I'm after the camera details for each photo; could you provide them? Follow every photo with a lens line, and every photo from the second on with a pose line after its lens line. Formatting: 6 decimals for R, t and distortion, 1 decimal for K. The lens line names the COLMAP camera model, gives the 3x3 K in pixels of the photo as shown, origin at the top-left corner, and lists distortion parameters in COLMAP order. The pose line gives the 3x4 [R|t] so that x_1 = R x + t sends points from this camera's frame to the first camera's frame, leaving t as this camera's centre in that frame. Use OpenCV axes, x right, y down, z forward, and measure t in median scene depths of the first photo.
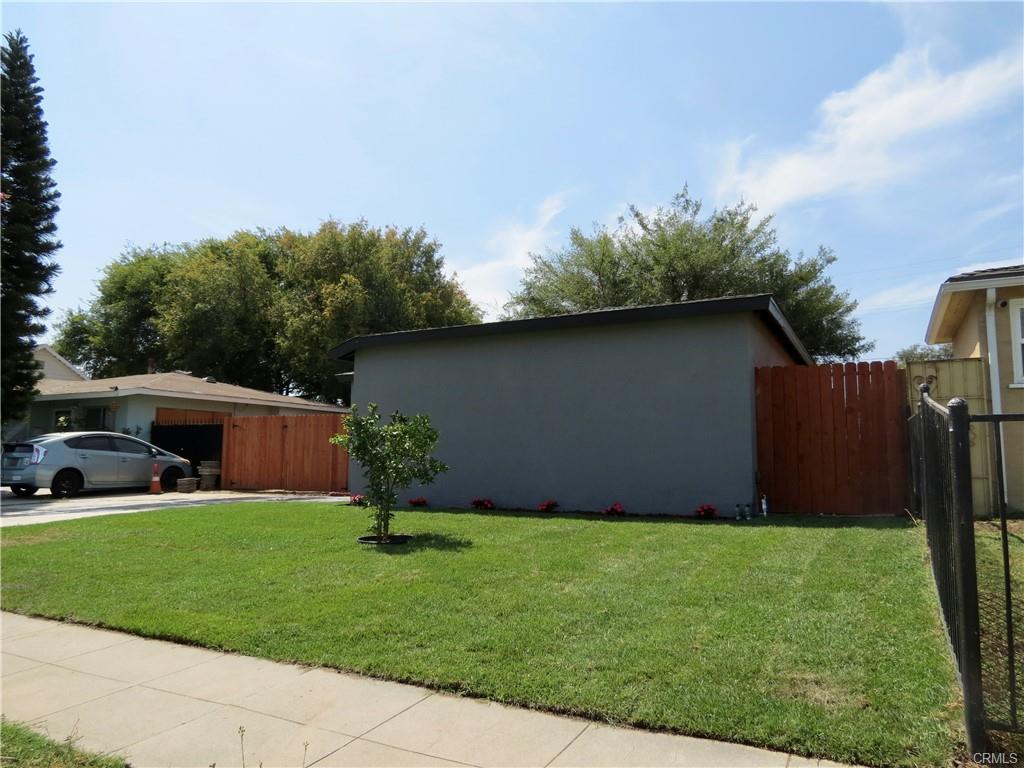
lens RADIAL K [[726.4, 0, 508.8], [0, 726.4, 382.5], [0, 0, 1]] dist [-0.038469, 0.022482]
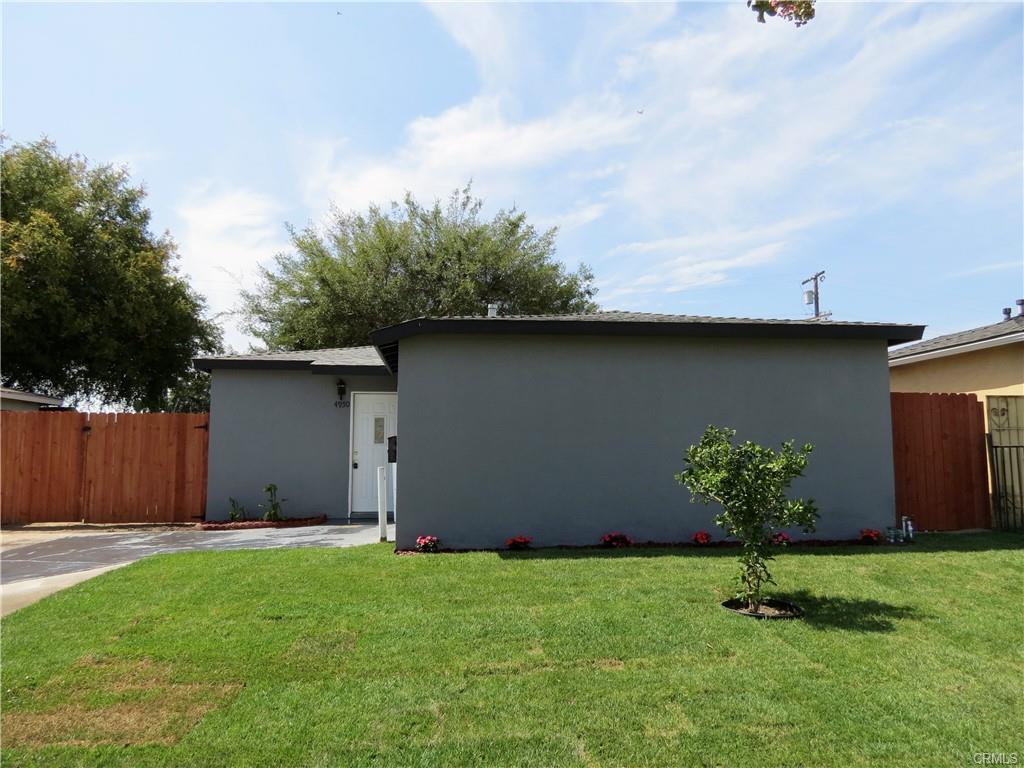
lens RADIAL K [[726.4, 0, 508.8], [0, 726.4, 382.5], [0, 0, 1]] dist [-0.038469, 0.022482]
pose [[0.839737, 0.050996, 0.540594, -0.344306], [-0.054794, 0.998456, -0.009074, 0.003651], [-0.540222, -0.022001, 0.841235, 0.233378]]
